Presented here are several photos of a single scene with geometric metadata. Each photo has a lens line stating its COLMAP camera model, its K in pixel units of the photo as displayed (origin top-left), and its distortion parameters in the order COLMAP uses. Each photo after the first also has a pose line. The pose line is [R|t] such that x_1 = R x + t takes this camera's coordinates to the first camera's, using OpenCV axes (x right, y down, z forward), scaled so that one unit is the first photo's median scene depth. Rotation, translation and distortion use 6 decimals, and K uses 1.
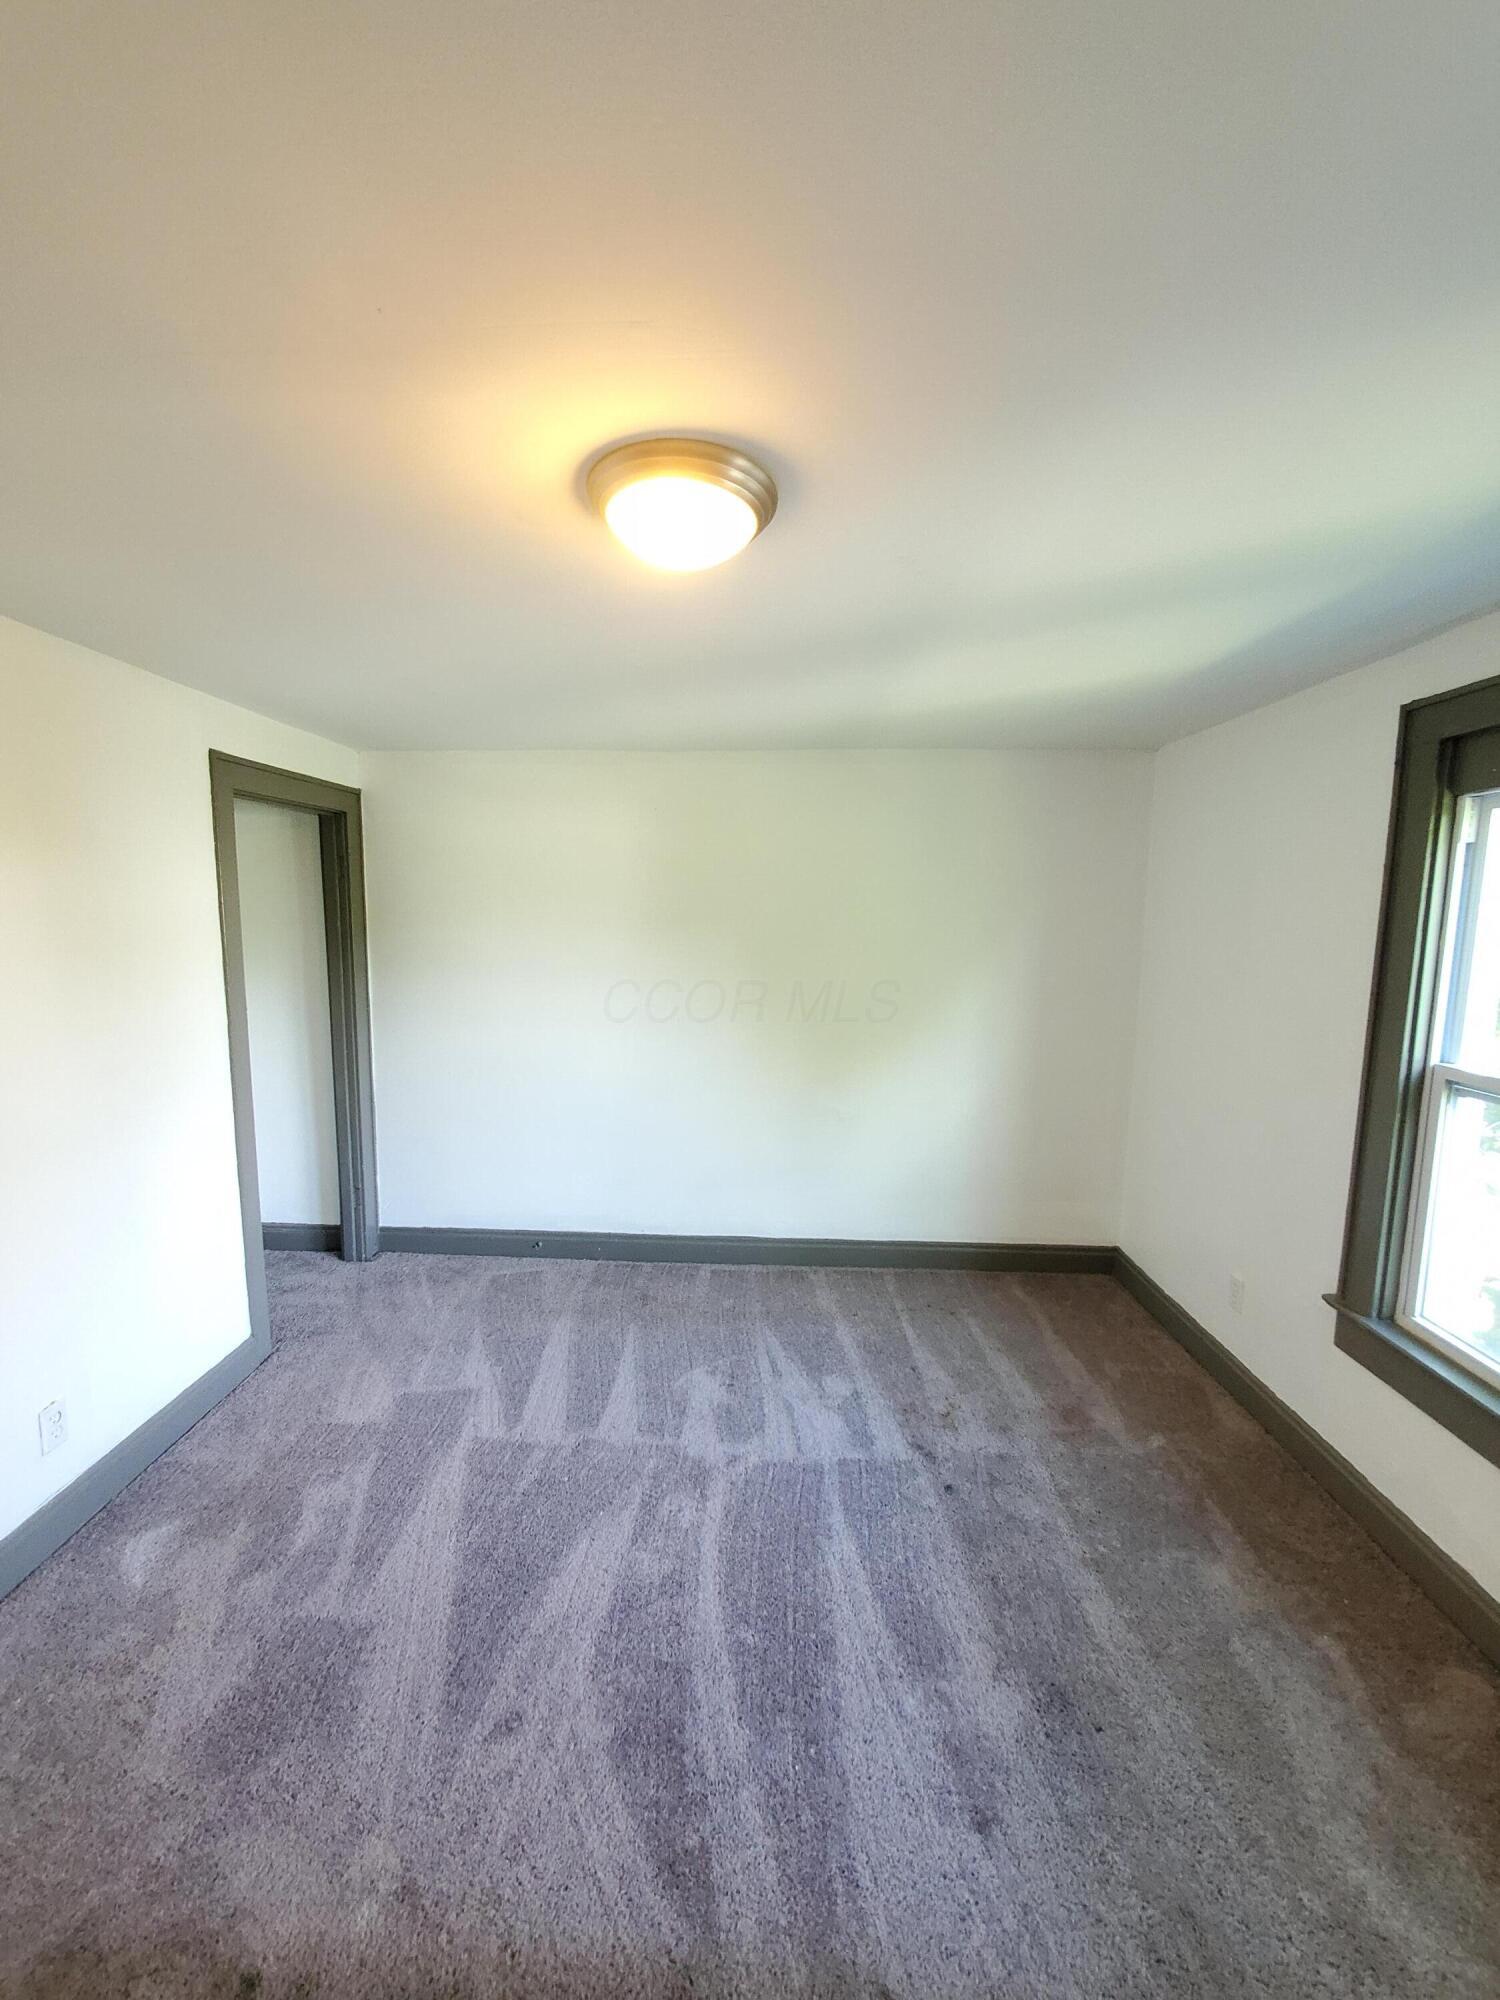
lens RADIAL K [[791.3, 0, 741.2], [0, 791.3, 1001.1], [0, 0, 1]] dist [-0.001728, -0.000473]
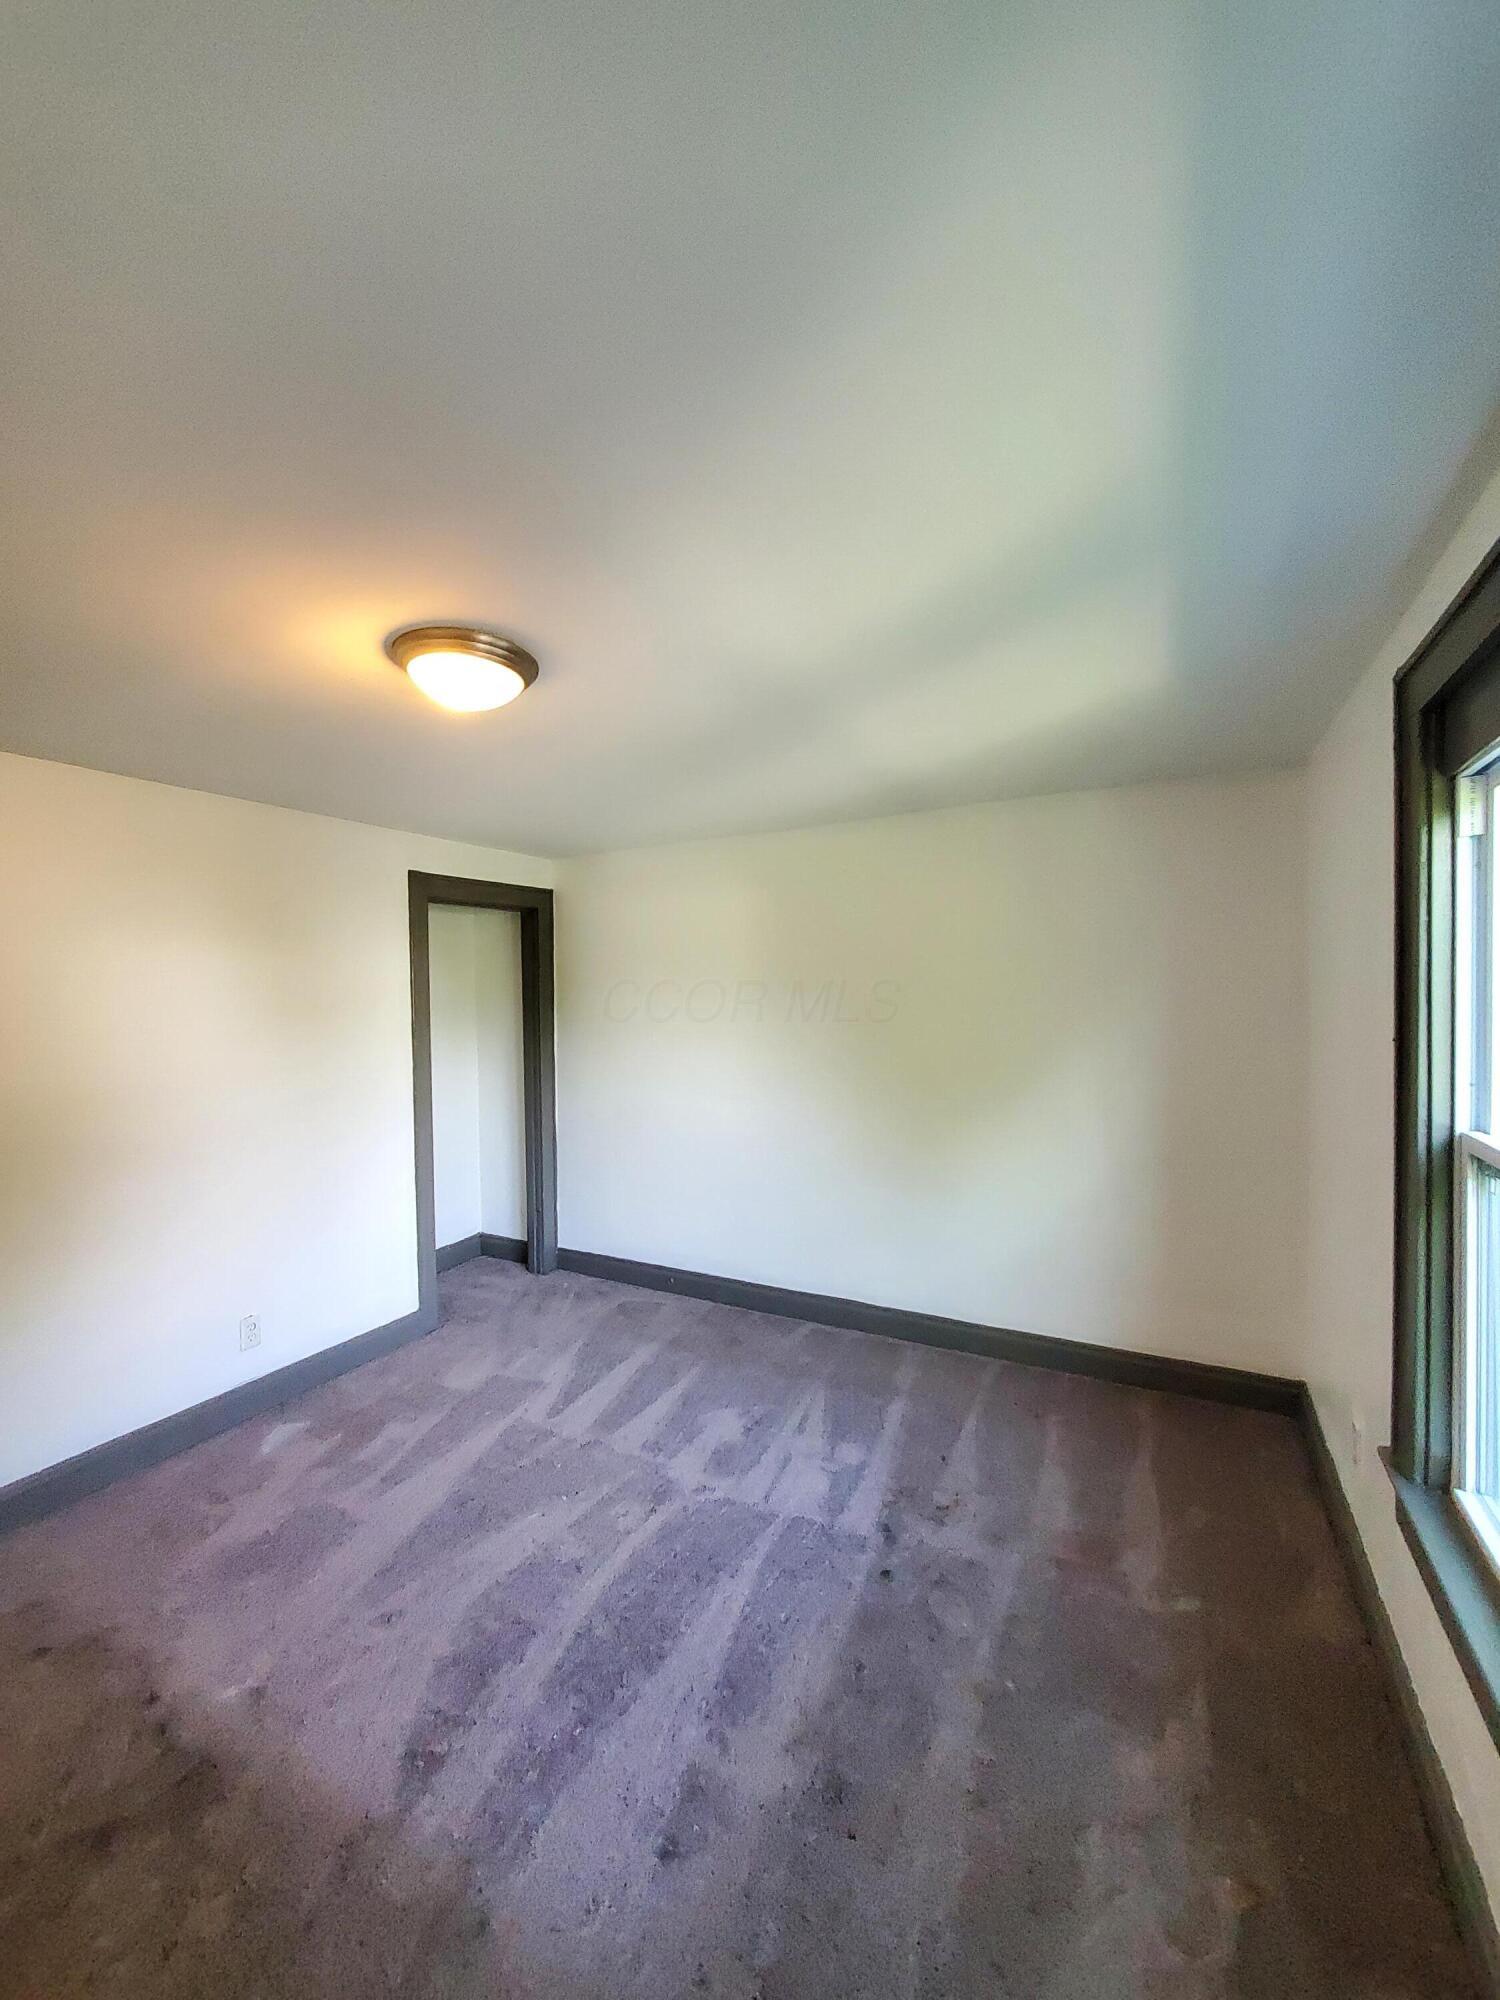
lens RADIAL K [[791.3, 0, 728.9], [0, 791.3, 995.0], [0, 0, 1]] dist [-0.001728, -0.000473]
pose [[0.895667, -0.024150, -0.444068, 0.529177], [-0.025112, 0.994185, -0.104716, 0.042202], [0.444015, 0.104942, 0.889853, 0.020745]]
